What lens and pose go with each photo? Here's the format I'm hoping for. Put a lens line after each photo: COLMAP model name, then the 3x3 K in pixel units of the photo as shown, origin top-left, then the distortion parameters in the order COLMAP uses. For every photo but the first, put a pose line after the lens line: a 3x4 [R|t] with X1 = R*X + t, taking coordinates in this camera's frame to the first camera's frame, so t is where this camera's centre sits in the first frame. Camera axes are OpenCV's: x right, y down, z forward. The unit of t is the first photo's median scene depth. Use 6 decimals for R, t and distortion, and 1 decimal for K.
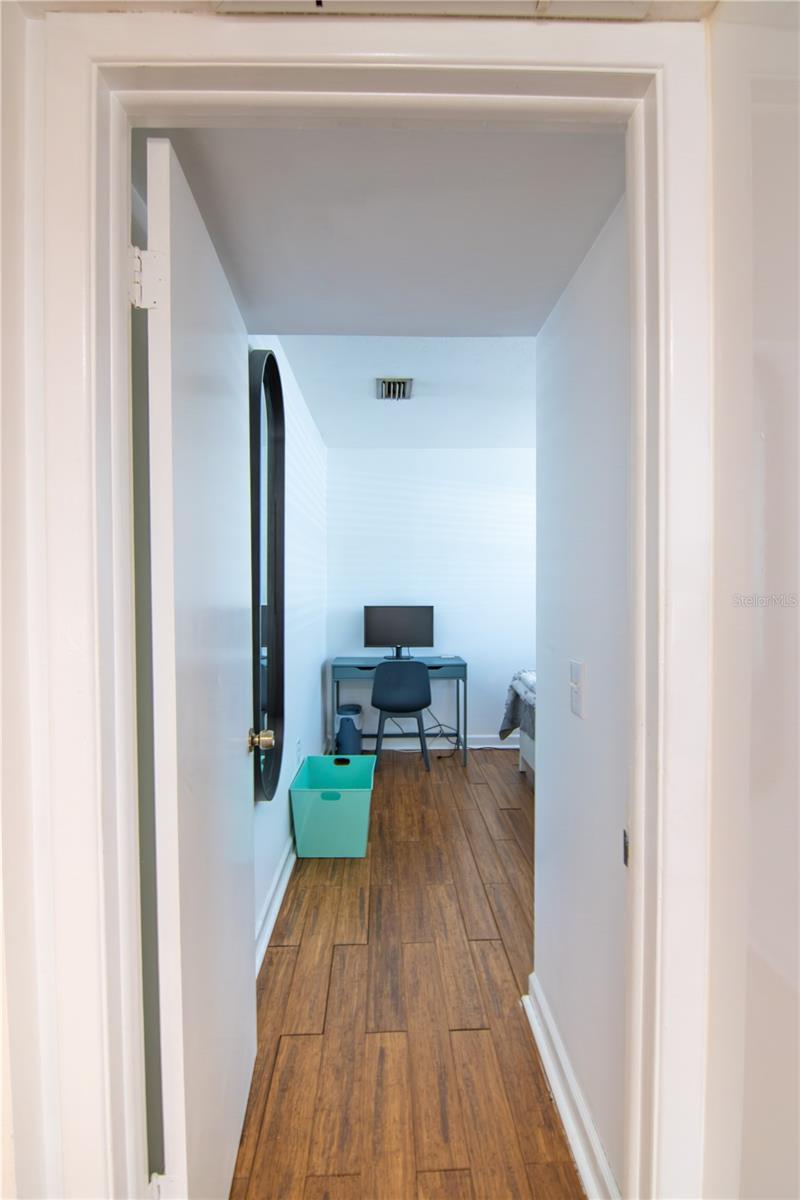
lens RADIAL K [[606.5, 0, 400.0], [0, 606.5, 600.0], [0, 0, 1]] dist [-0.003760, -0.014666]
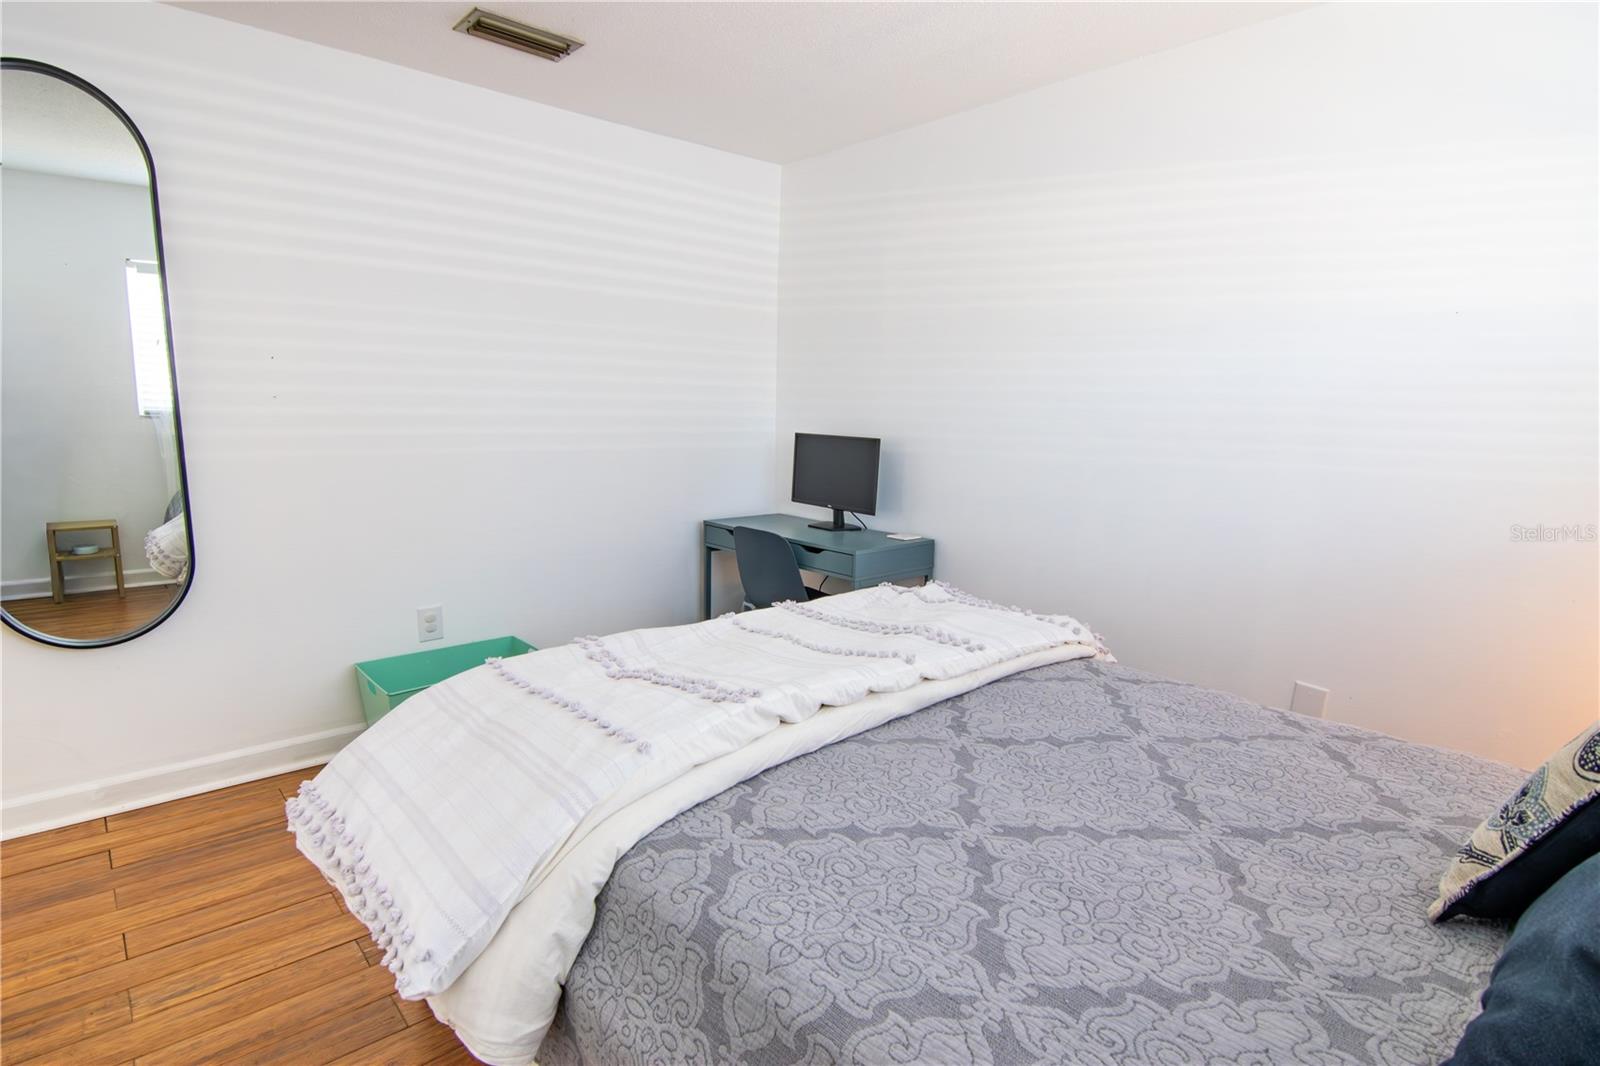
lens RADIAL K [[808.6, 0, 801.5], [0, 808.6, 539.0], [0, 0, 1]] dist [-0.003760, -0.014666]
pose [[0.648646, 0.136240, -0.748797, 0.568301], [-0.034249, 0.988076, 0.150107, -0.006987], [0.760319, -0.071720, 0.645578, 0.497065]]
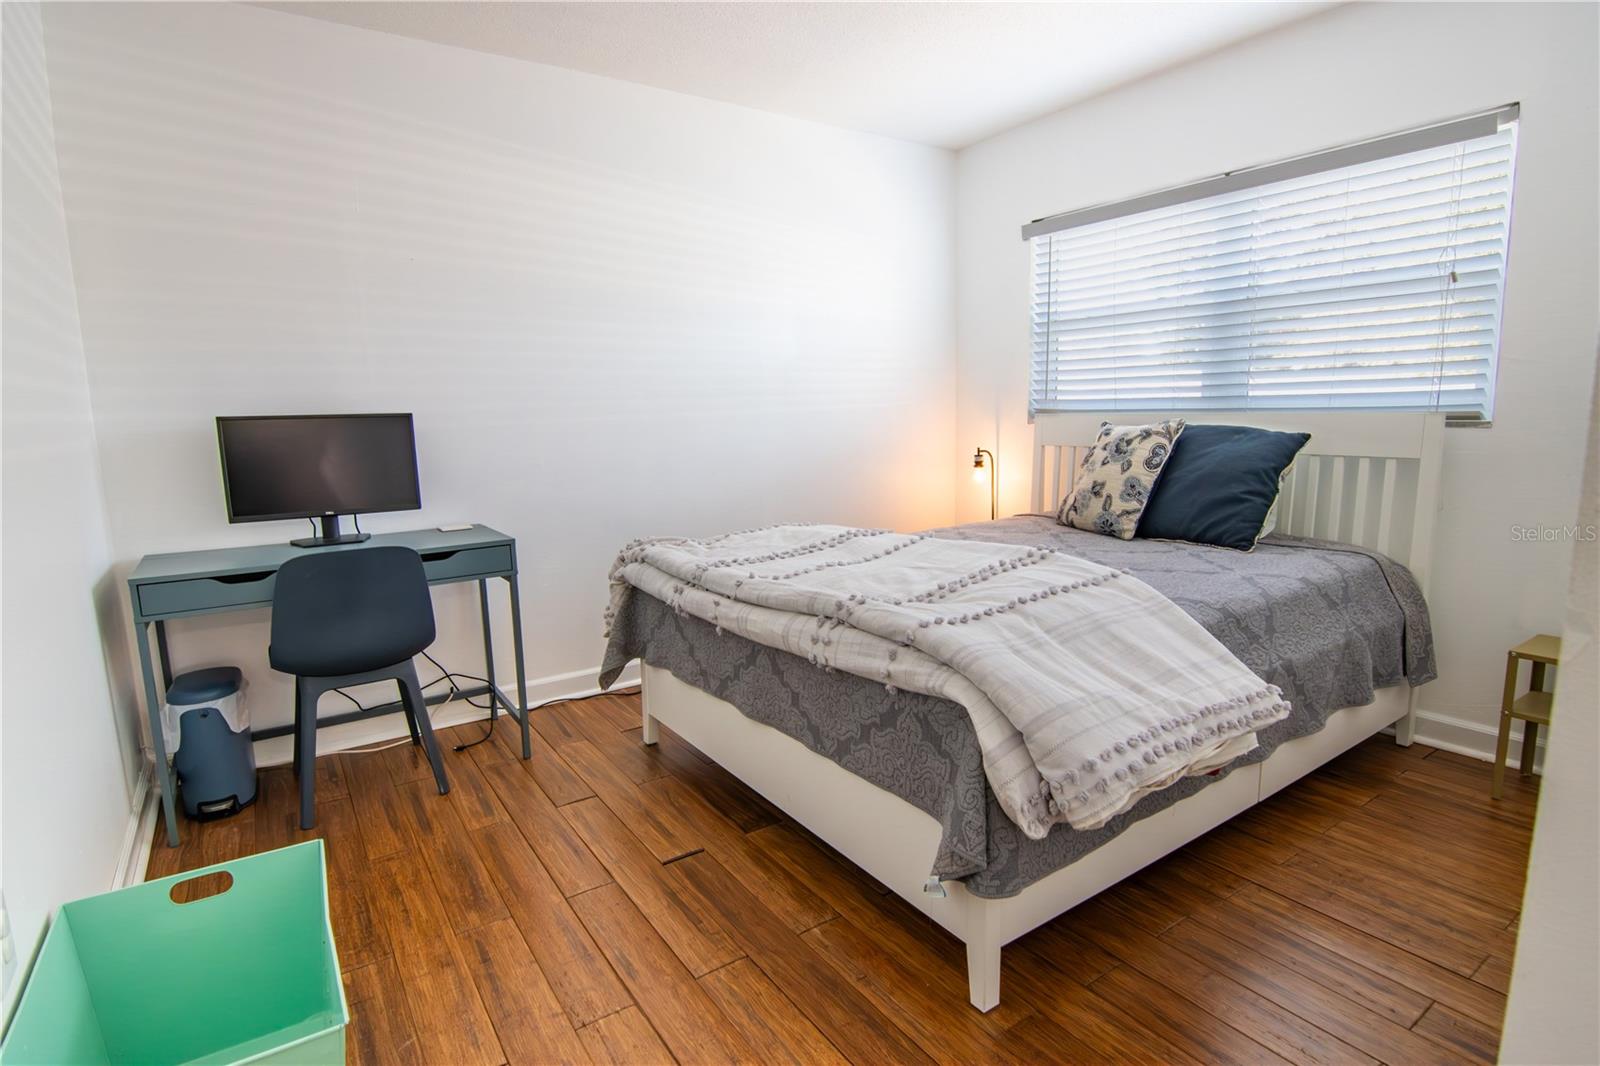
lens RADIAL K [[812.9, 0, 804.2], [0, 812.9, 539.3], [0, 0, 1]] dist [0.000457, -0.015471]
pose [[0.839203, -0.102374, 0.534095, -0.028584], [0.030886, 0.989508, 0.141137, 0.026371], [-0.542940, -0.101947, 0.833560, 0.372548]]
